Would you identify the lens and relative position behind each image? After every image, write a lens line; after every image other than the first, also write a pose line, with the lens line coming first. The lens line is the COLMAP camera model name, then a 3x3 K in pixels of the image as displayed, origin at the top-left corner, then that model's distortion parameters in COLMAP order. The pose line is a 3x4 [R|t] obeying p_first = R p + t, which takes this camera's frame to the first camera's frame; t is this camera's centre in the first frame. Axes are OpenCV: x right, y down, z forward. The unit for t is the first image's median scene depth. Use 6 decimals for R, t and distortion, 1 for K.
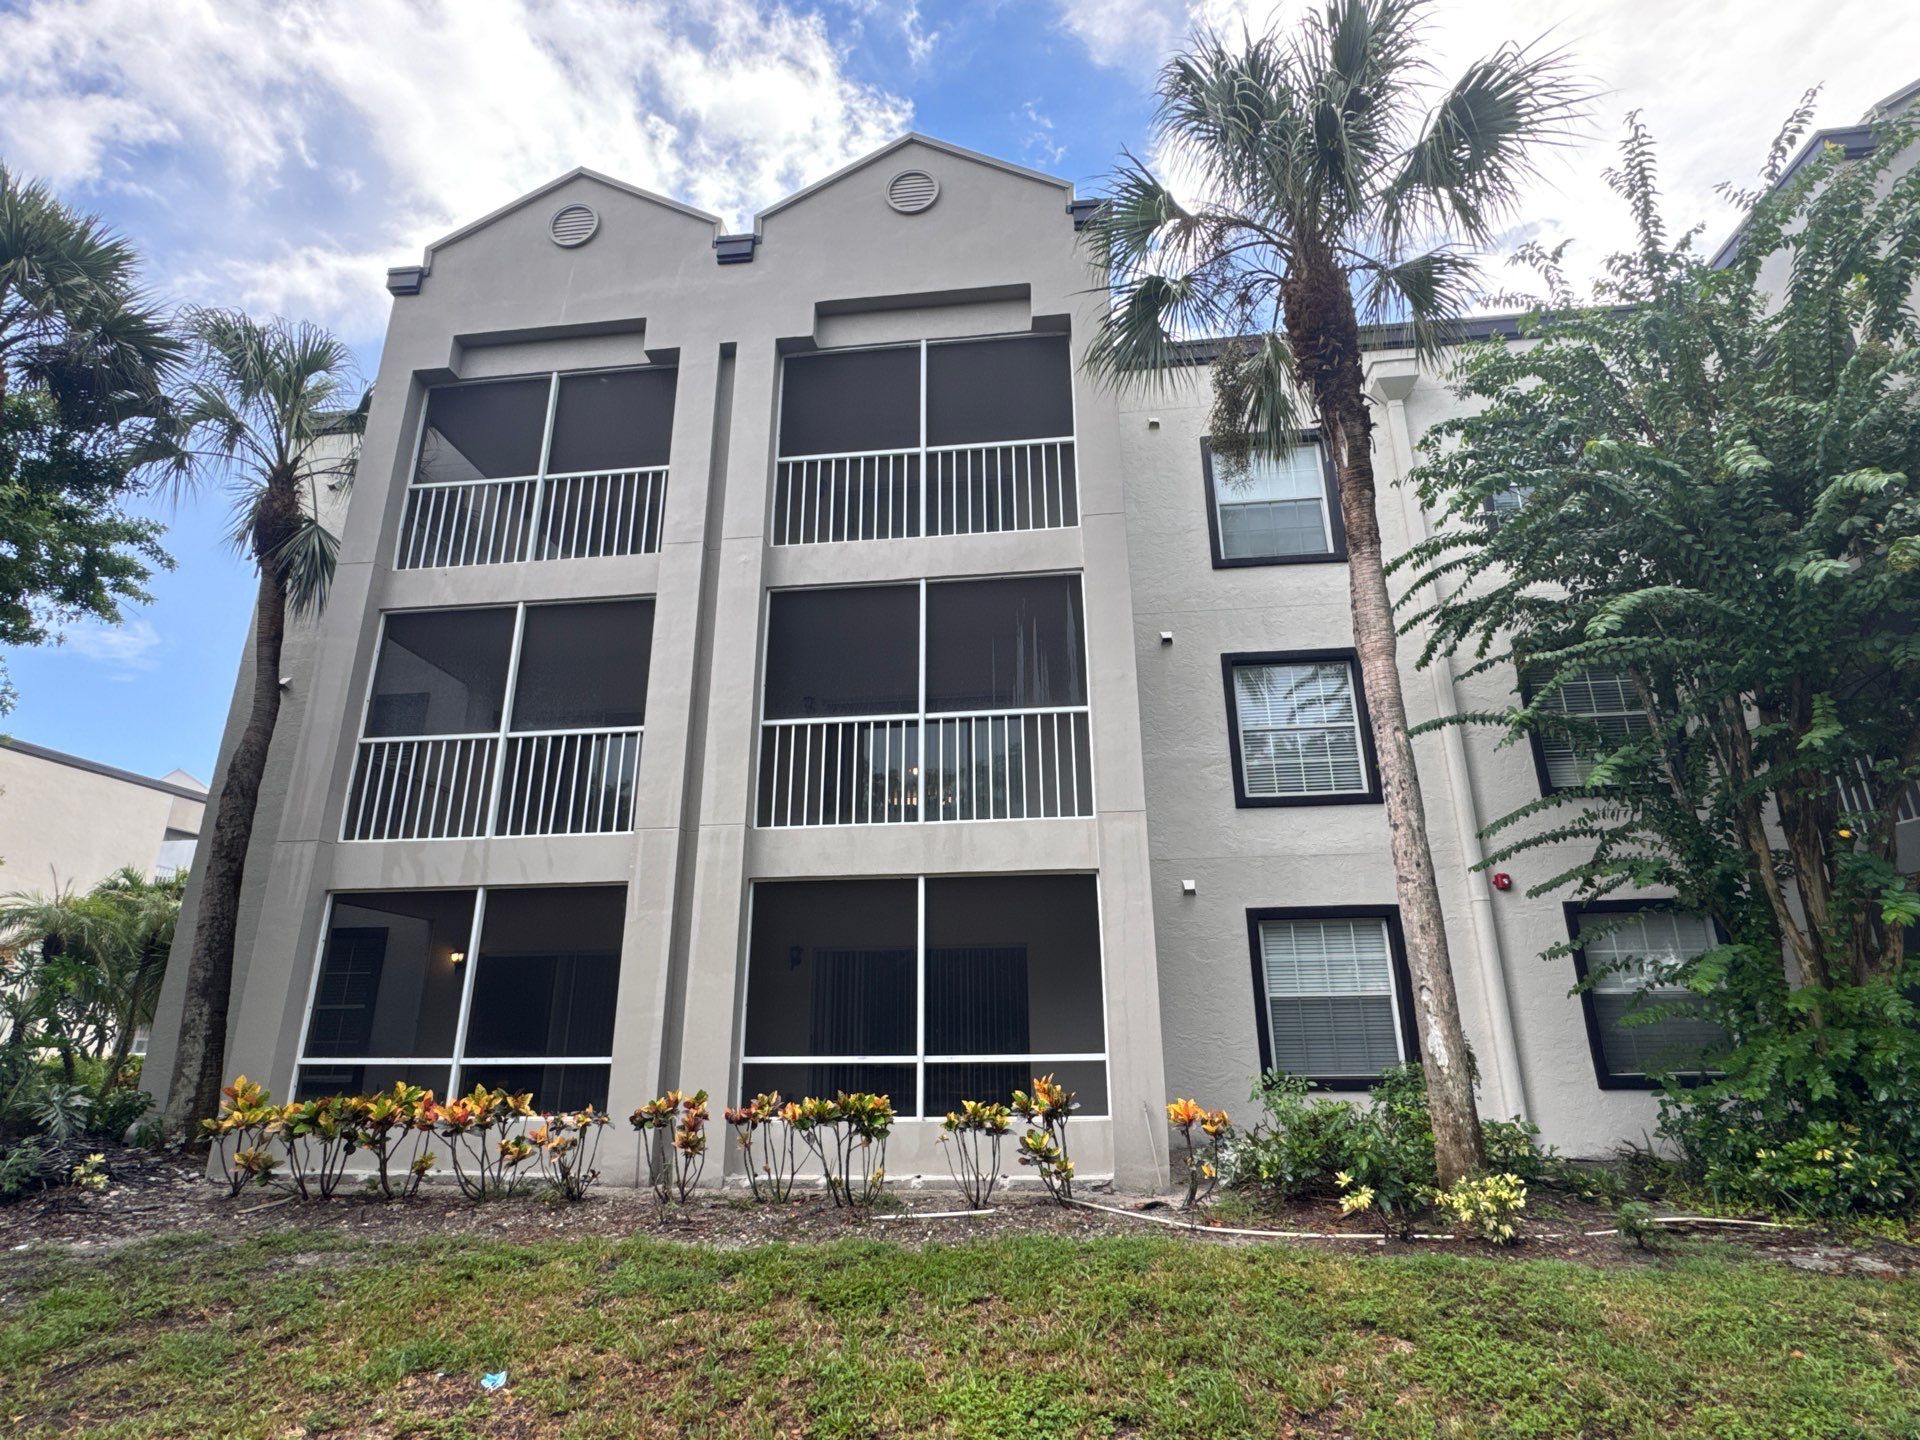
lens RADIAL K [[981.3, 0, 960.0], [0, 981.3, 720.0], [0, 0, 1]] dist [-0.004127, 0.000367]
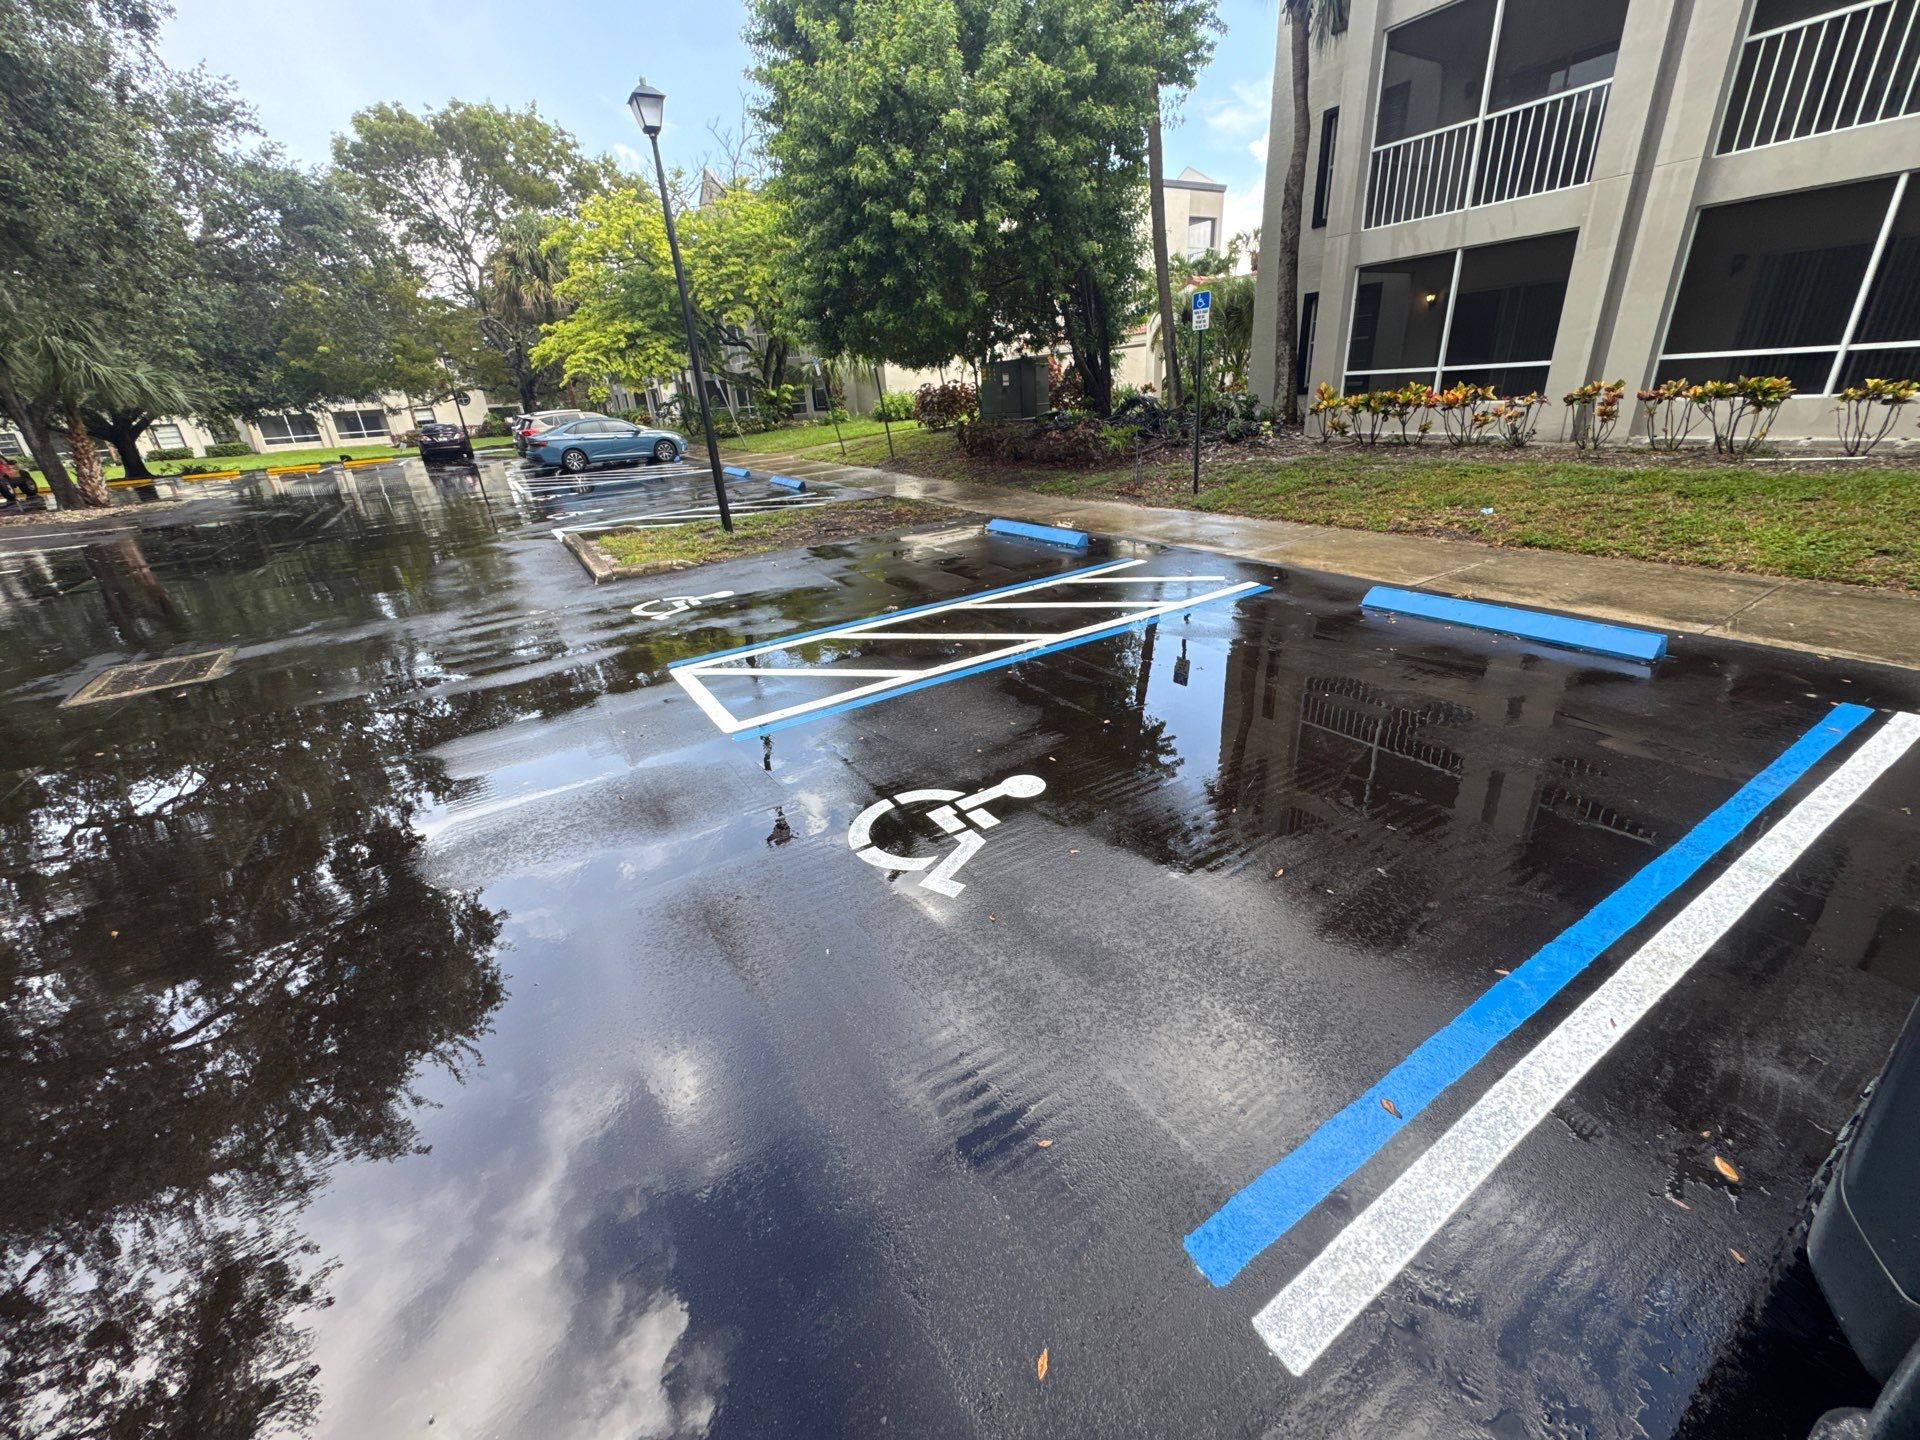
lens RADIAL K [[766.6, 0, 959.7], [0, 766.6, 718.2], [0, 0, 1]] dist [-0.002737, 0.000446]
pose [[0.615182, 0.282731, -0.735944, 0.127929], [0.302093, 0.777698, 0.551294, -0.178740], [0.728211, -0.561470, 0.393015, -0.510760]]
